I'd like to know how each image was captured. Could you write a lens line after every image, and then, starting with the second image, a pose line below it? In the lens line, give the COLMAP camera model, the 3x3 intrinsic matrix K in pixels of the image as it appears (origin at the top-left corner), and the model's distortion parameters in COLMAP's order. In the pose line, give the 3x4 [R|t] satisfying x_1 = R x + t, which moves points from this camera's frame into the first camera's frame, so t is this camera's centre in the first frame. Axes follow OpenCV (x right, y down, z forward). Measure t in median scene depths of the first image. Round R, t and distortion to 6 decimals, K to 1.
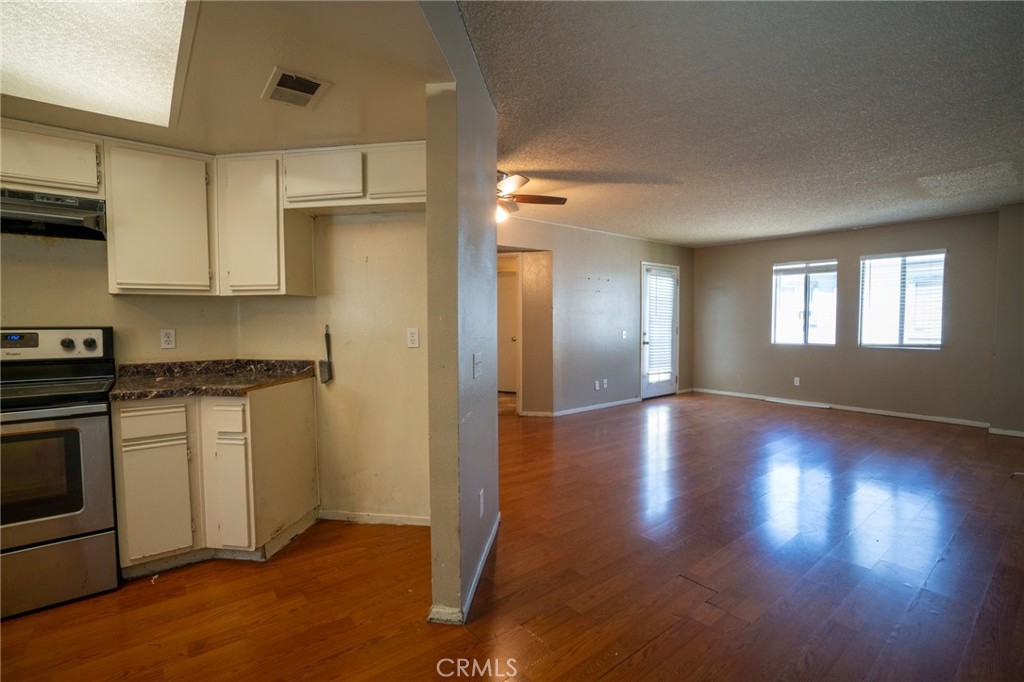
lens RADIAL K [[477.5, 0, 512.3], [0, 477.5, 344.3], [0, 0, 1]] dist [-0.058712, 0.021250]
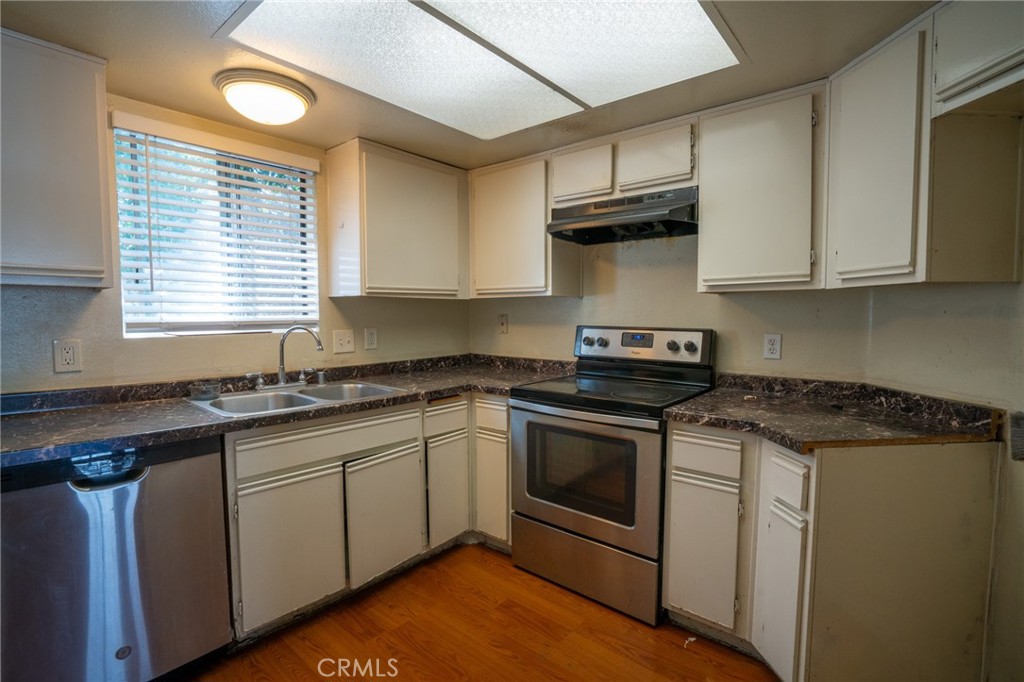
lens RADIAL K [[477.5, 0, 512.3], [0, 477.5, 344.3], [0, 0, 1]] dist [-0.058712, 0.021250]
pose [[0.190401, 0.066529, -0.979450, -0.057675], [-0.045241, 0.997236, 0.058942, -0.049122], [0.980663, 0.033089, 0.192885, 0.487643]]
